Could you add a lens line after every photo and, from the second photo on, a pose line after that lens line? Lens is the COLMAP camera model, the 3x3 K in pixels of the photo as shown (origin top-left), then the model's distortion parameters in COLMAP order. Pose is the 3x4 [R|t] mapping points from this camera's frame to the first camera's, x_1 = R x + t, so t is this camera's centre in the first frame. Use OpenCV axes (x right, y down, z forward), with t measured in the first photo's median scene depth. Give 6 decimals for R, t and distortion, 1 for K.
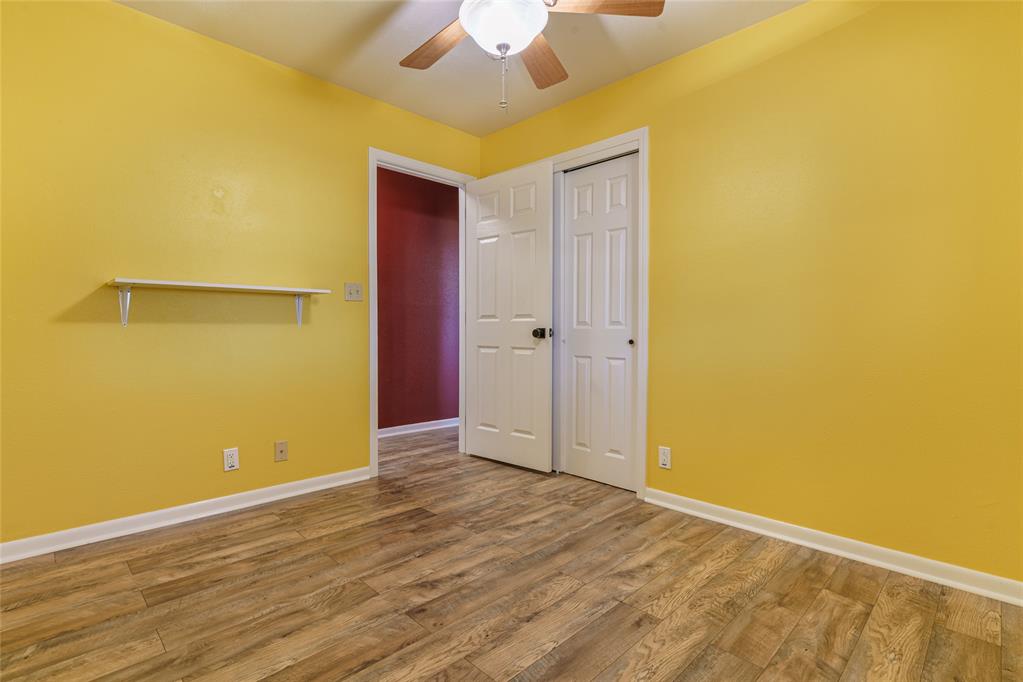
lens RADIAL K [[480.4, 0, 511.5], [0, 480.4, 341.0], [0, 0, 1]] dist [0.001060, 0.000128]
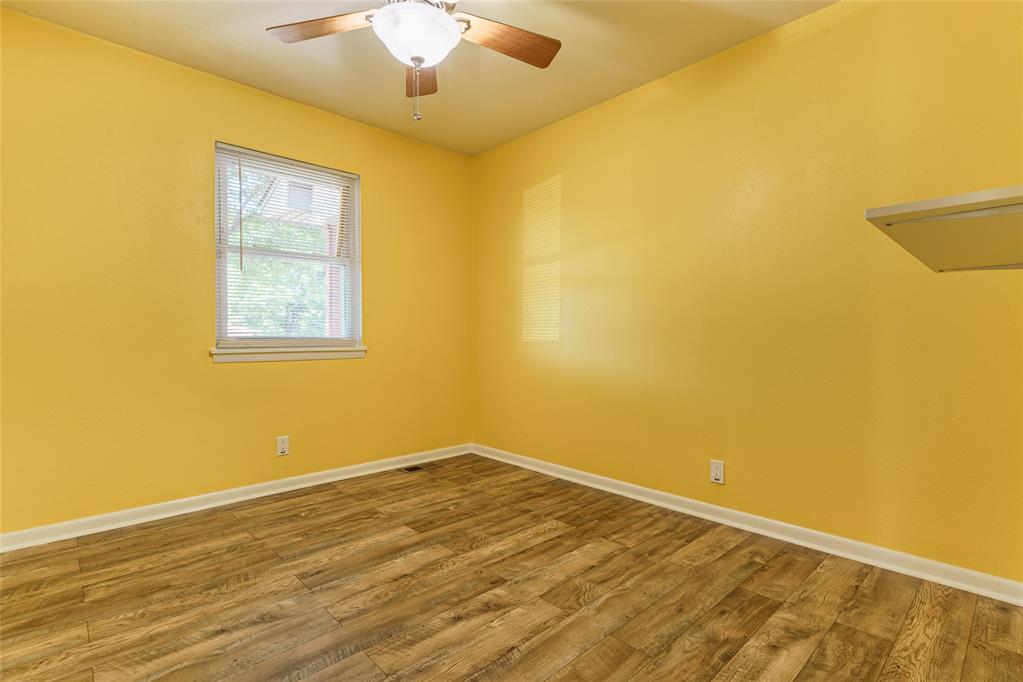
lens RADIAL K [[480.4, 0, 511.5], [0, 480.4, 341.0], [0, 0, 1]] dist [0.001060, 0.000128]
pose [[-0.999402, -0.006650, 0.033927, -0.247237], [-0.005663, 0.999561, 0.029097, -0.043823], [-0.034105, 0.028887, -0.999001, 1.994078]]
